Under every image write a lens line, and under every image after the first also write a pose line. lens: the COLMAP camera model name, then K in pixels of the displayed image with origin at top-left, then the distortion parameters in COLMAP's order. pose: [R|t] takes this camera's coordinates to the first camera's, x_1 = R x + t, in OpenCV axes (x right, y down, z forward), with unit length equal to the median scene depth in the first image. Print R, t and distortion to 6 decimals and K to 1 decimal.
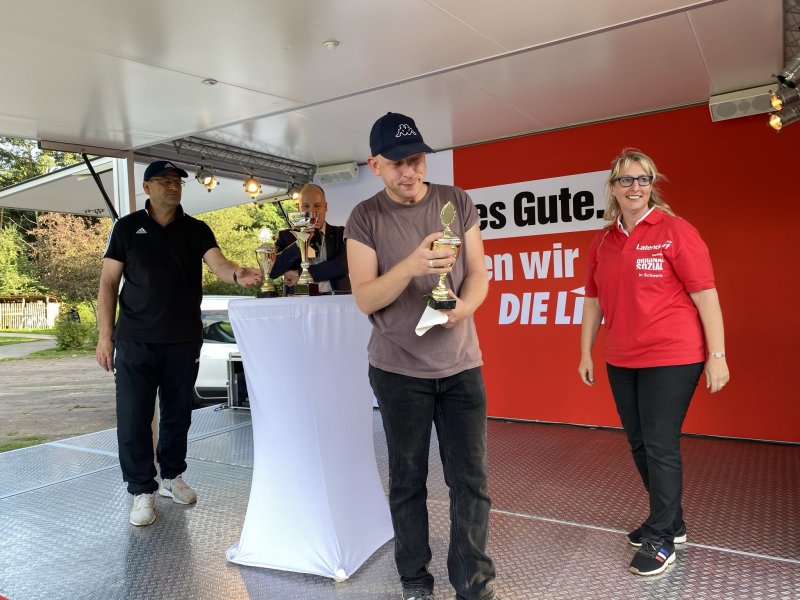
lens RADIAL K [[595.4, 0, 392.2], [0, 595.4, 289.8], [0, 0, 1]] dist [0.042846, -0.068423]
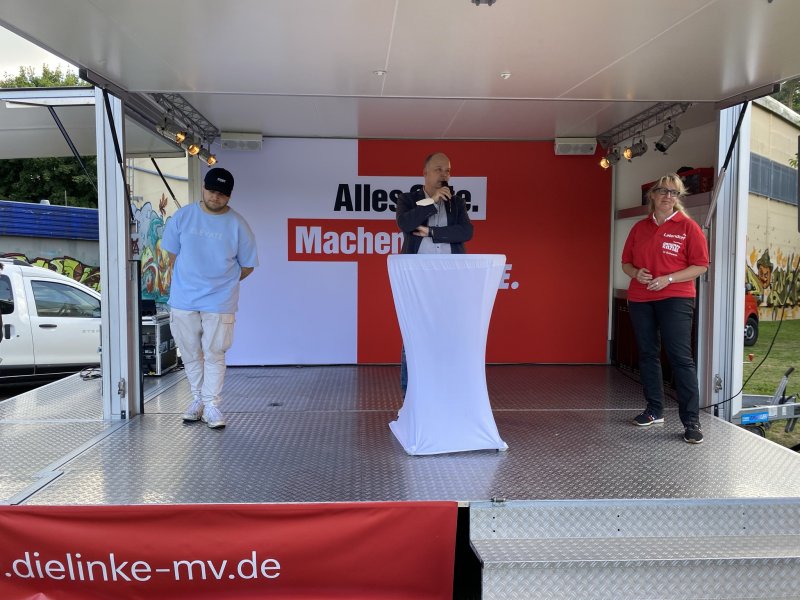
lens RADIAL K [[594.1, 0, 396.4], [0, 594.1, 299.4], [0, 0, 1]] dist [0.065981, -0.090370]
pose [[0.815802, 0.007672, 0.578281, -0.560639], [-0.035775, 0.998667, 0.037220, 0.034608], [-0.577224, -0.051052, 0.814988, -0.013327]]
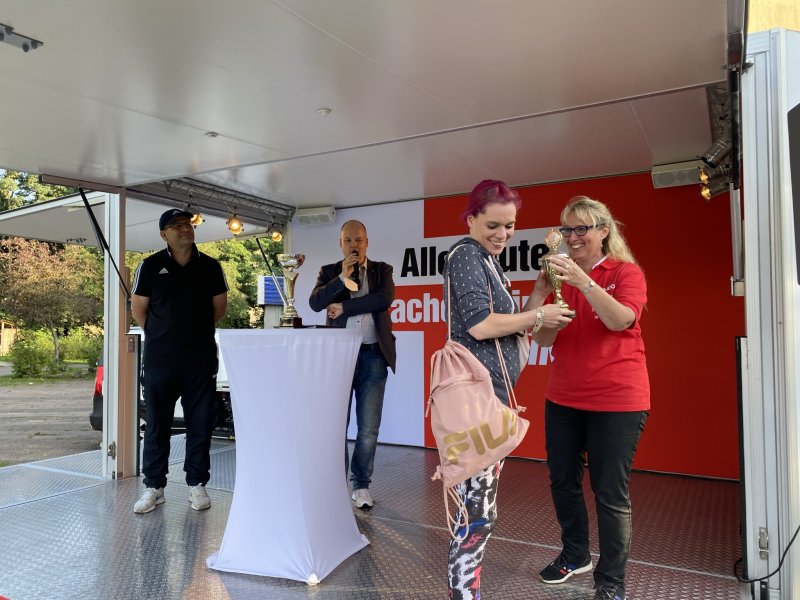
lens RADIAL K [[594.1, 0, 396.4], [0, 594.1, 299.4], [0, 0, 1]] dist [0.065981, -0.090370]
pose [[0.997210, 0.040344, 0.062808, -0.010164], [-0.037166, 0.998008, -0.050979, 0.002873], [-0.064739, 0.048502, 0.996723, -0.072706]]
